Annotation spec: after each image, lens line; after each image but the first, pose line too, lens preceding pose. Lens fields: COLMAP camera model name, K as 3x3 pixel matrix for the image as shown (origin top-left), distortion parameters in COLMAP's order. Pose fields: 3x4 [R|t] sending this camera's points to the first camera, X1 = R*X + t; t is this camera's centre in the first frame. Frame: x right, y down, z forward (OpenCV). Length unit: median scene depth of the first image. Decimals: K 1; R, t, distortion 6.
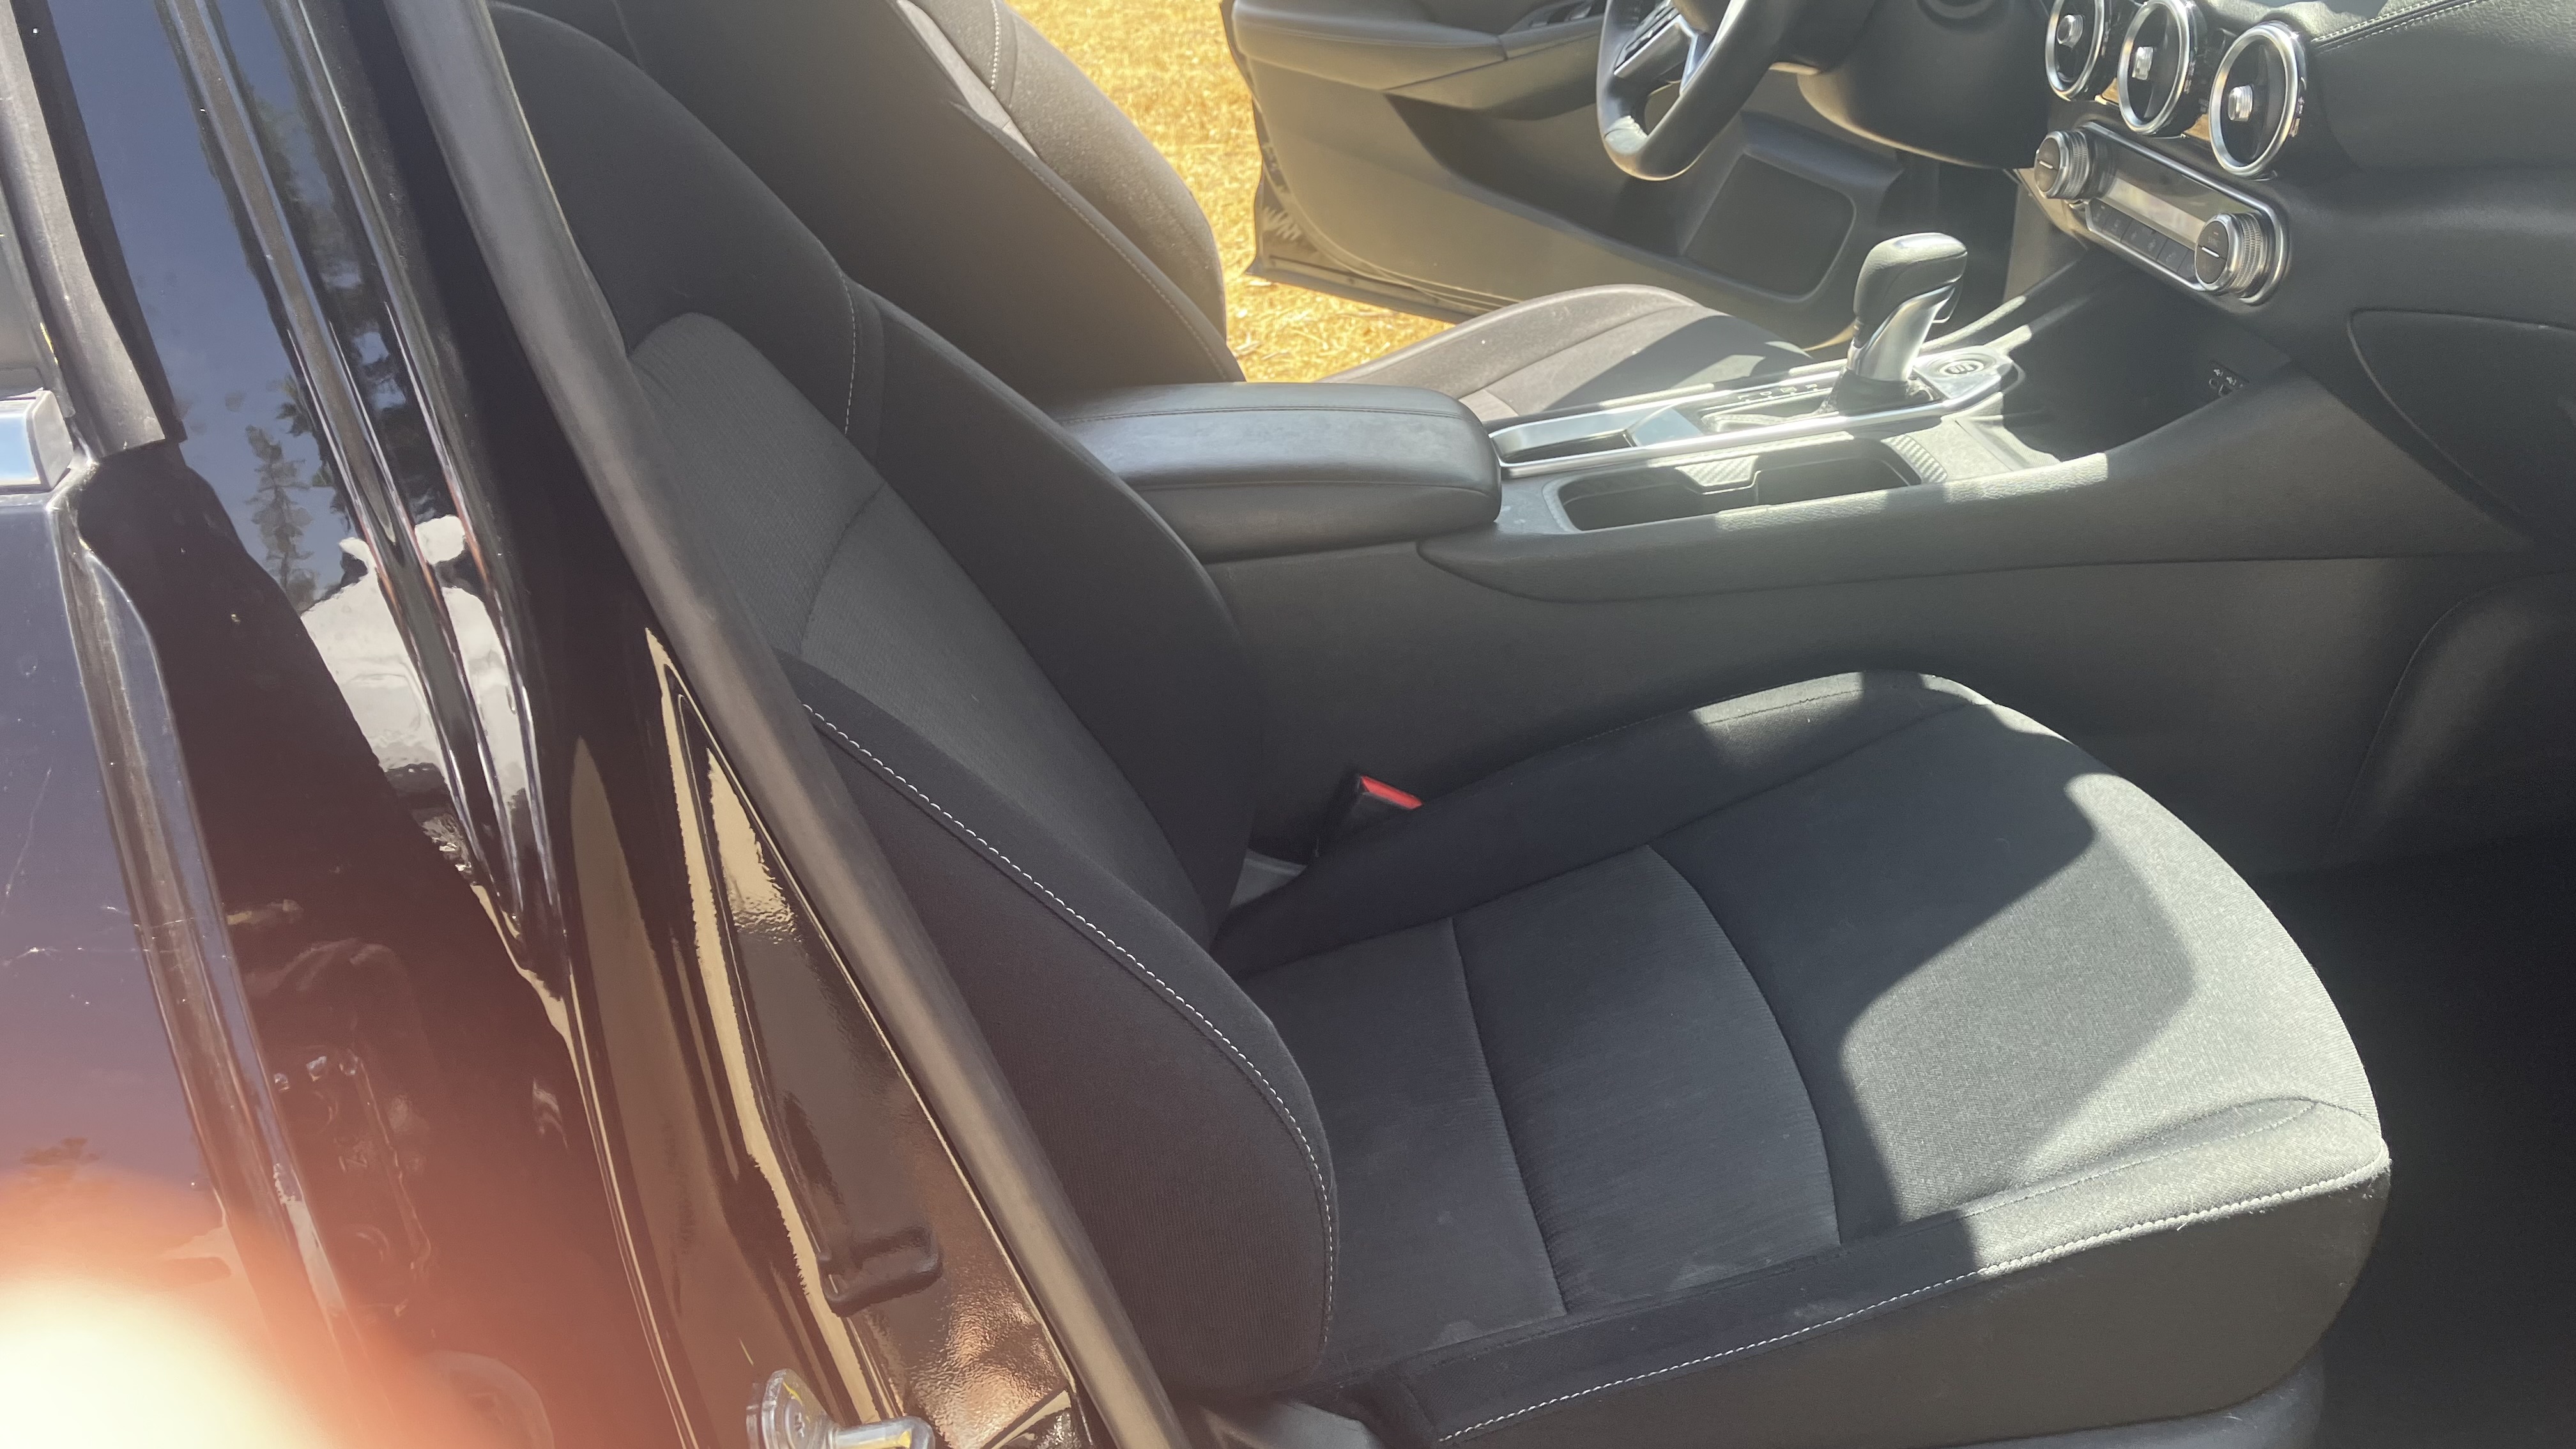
lens RADIAL K [[2188.8, 0, 1277.7], [0, 2188.8, 717.9], [0, 0, 1]] dist [-0.006236, -0.010894]
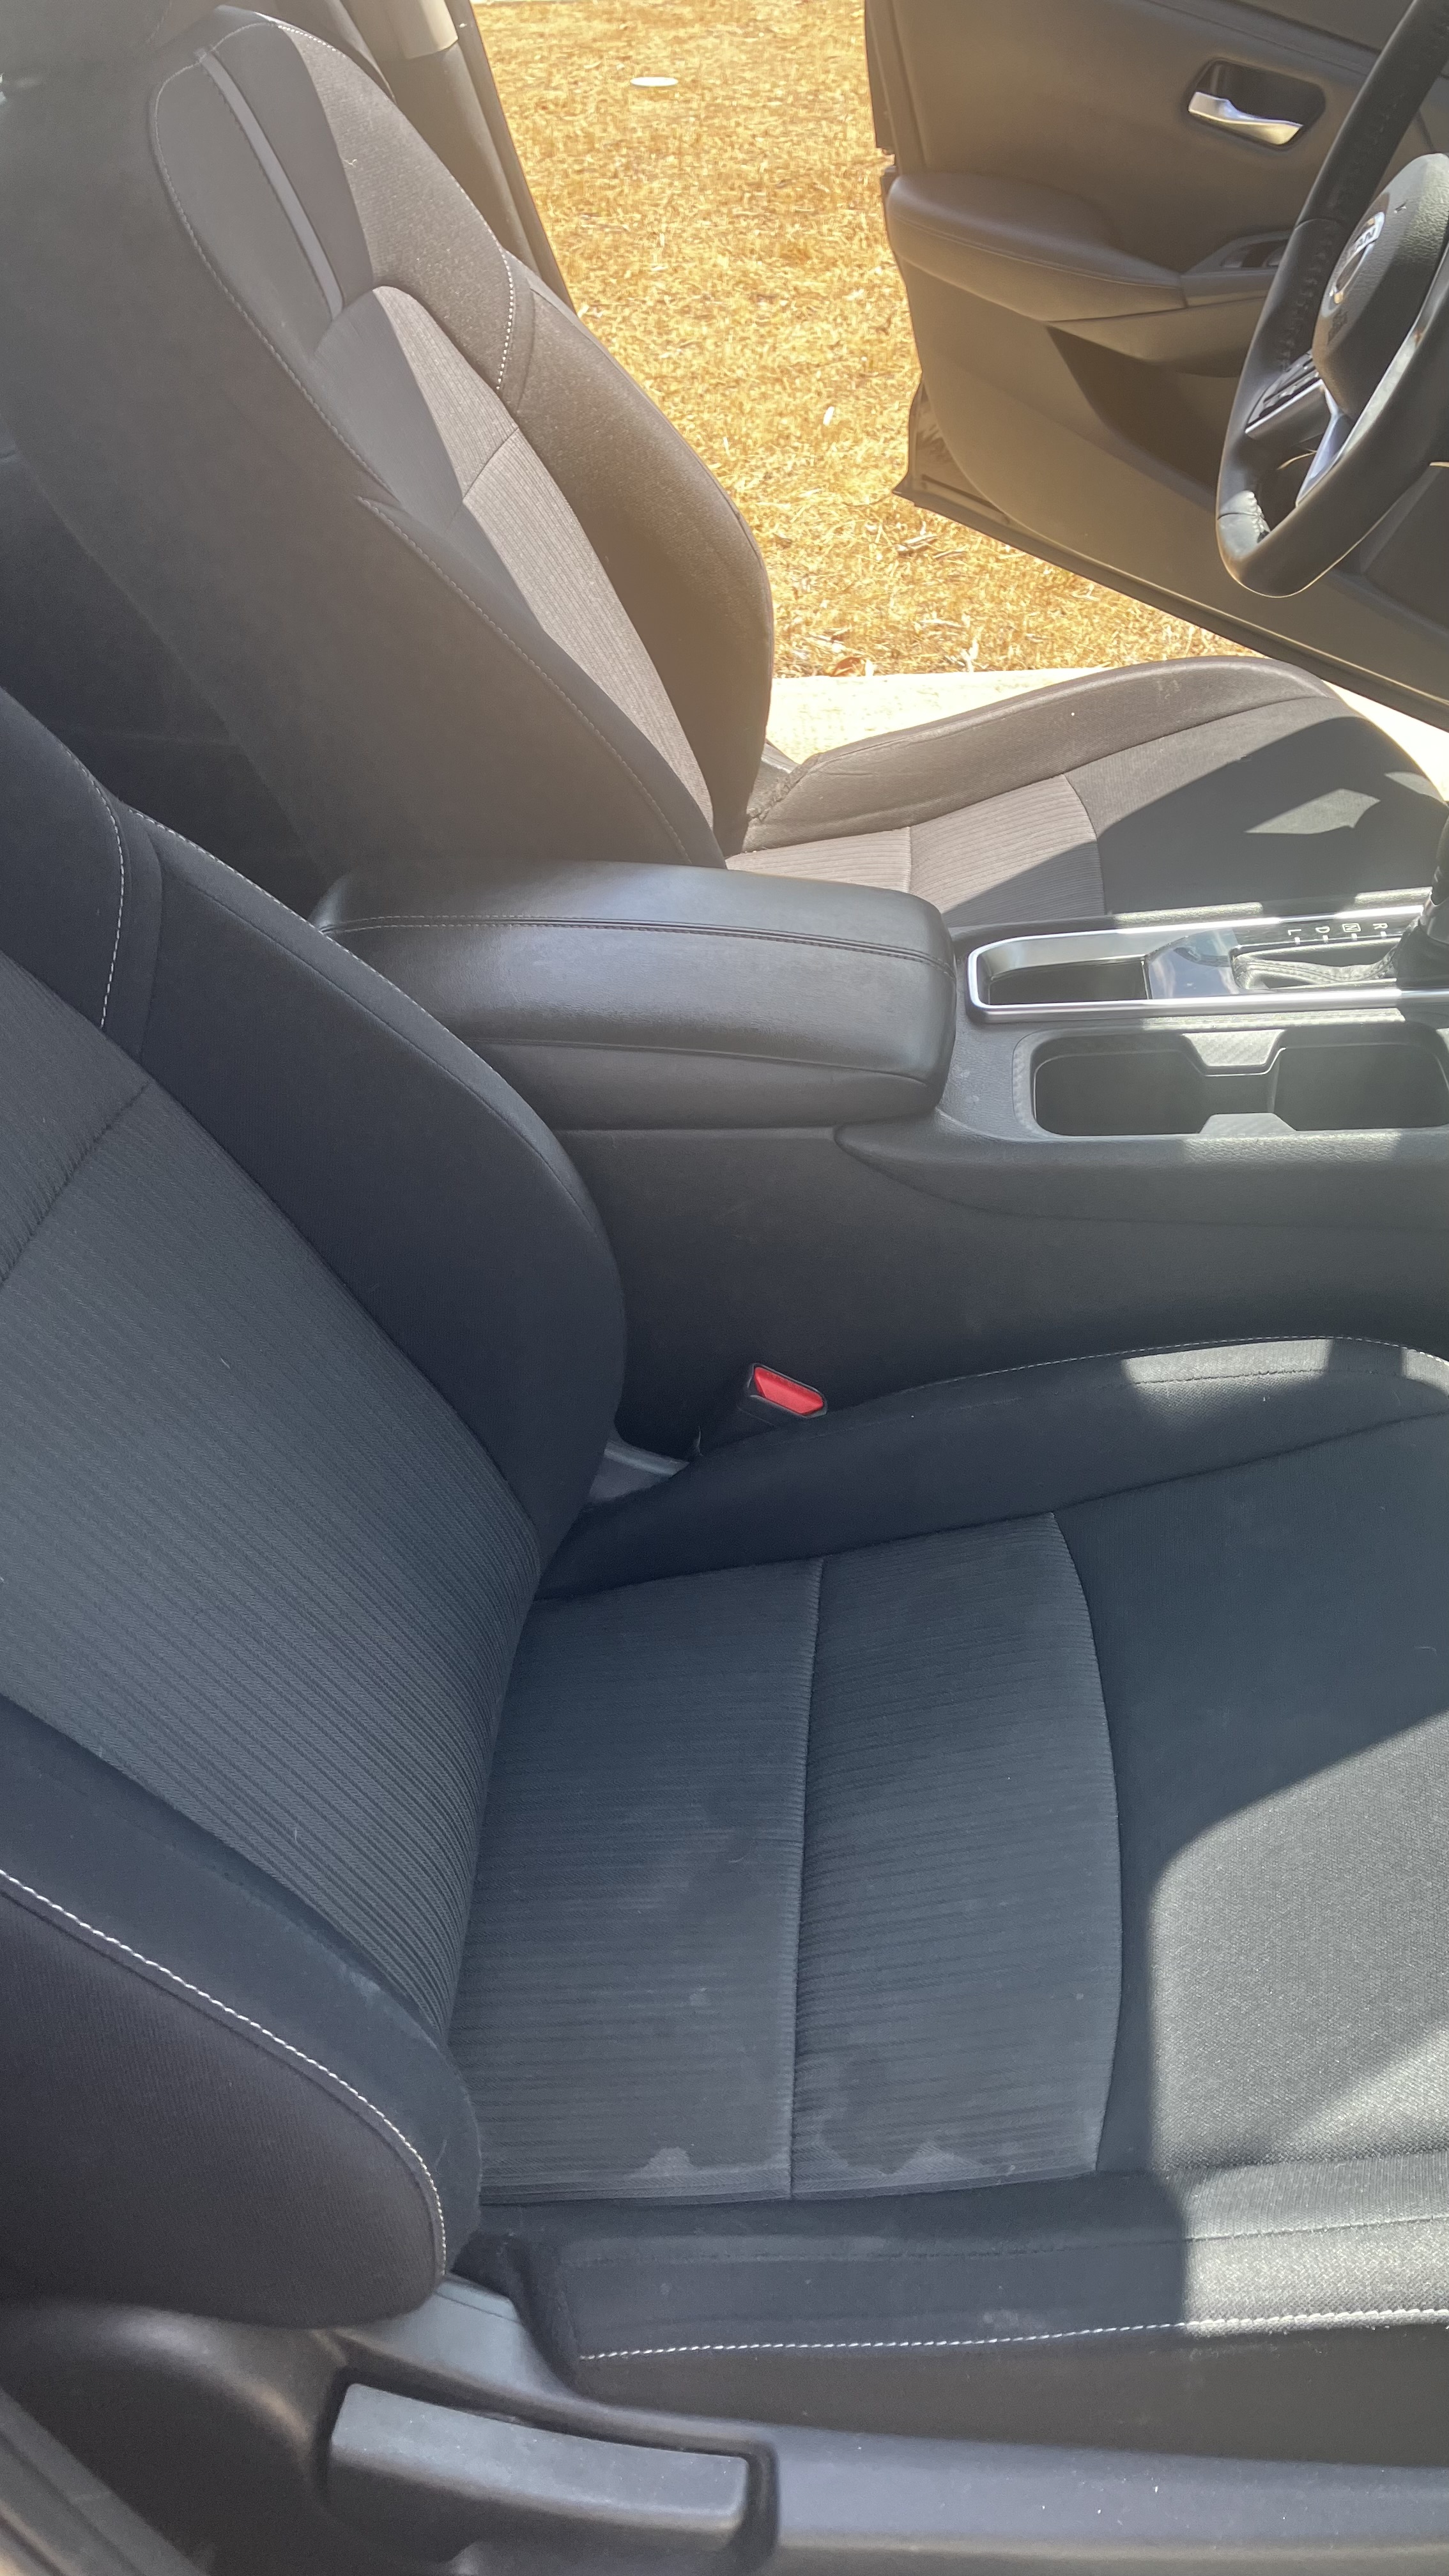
lens RADIAL K [[2188.8, 0, 735.8], [0, 2188.8, 1297.3], [0, 0, 1]] dist [-0.006236, -0.010894]
pose [[0.987090, 0.120984, -0.104954, 0.113694], [-0.093344, 0.967050, 0.236856, -0.197285], [0.130151, -0.224002, 0.965859, 0.151408]]
